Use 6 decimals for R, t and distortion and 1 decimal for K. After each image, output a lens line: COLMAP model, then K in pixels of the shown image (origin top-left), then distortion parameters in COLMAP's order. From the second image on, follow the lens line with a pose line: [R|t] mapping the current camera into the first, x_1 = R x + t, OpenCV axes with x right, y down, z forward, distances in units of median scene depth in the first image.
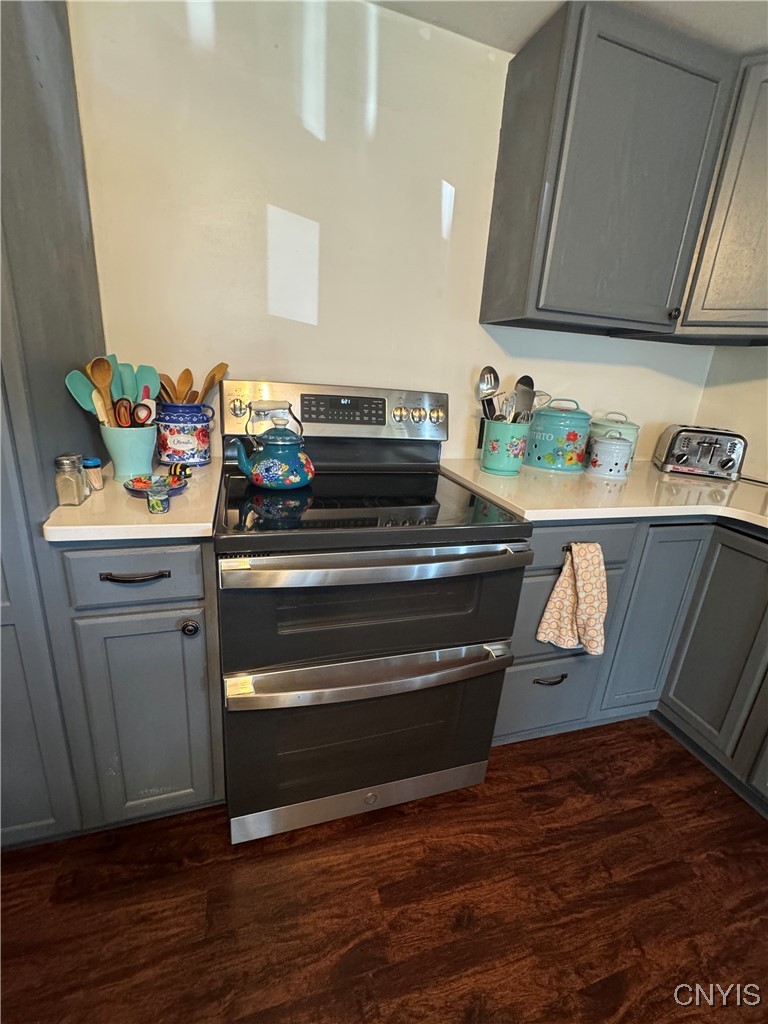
lens RADIAL K [[445.5, 0, 384.0], [0, 445.5, 512.0], [0, 0, 1]] dist [-0.002560, -0.000327]
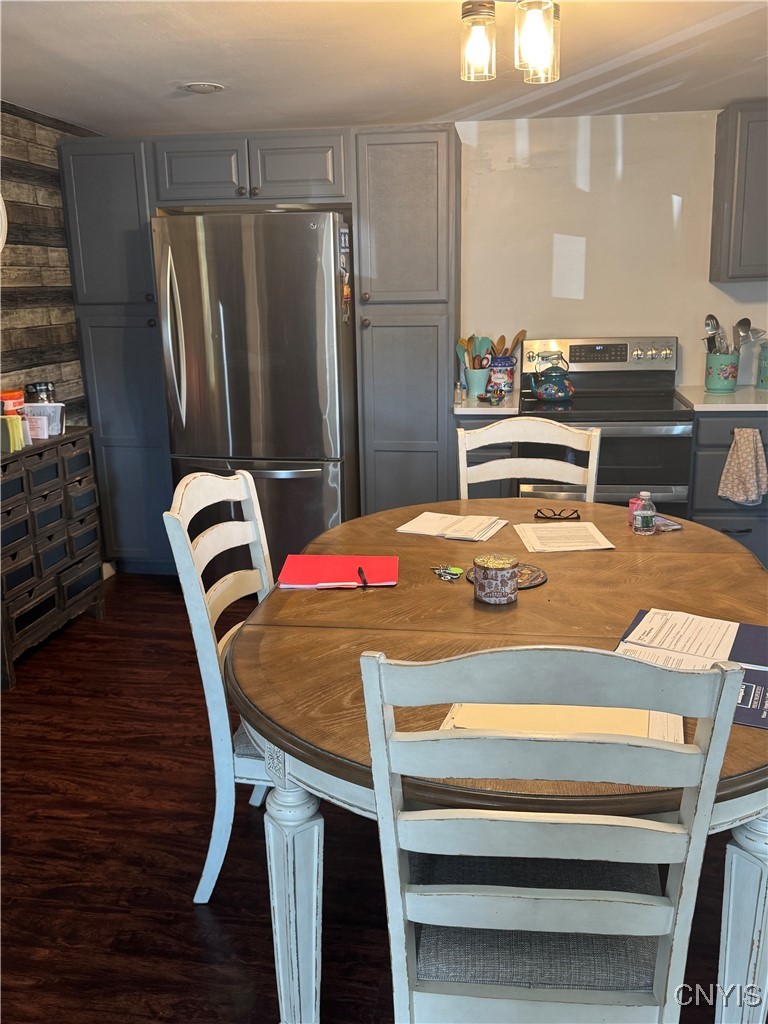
lens RADIAL K [[908.2, 0, 384.0], [0, 908.2, 512.0], [0, 0, 1]] dist [0.108001, -0.000299]
pose [[0.896285, 0.019481, -0.443051, 0.708197], [-0.044336, 0.997966, -0.045809, 0.530835], [0.441258, 0.060701, 0.895325, -2.280583]]
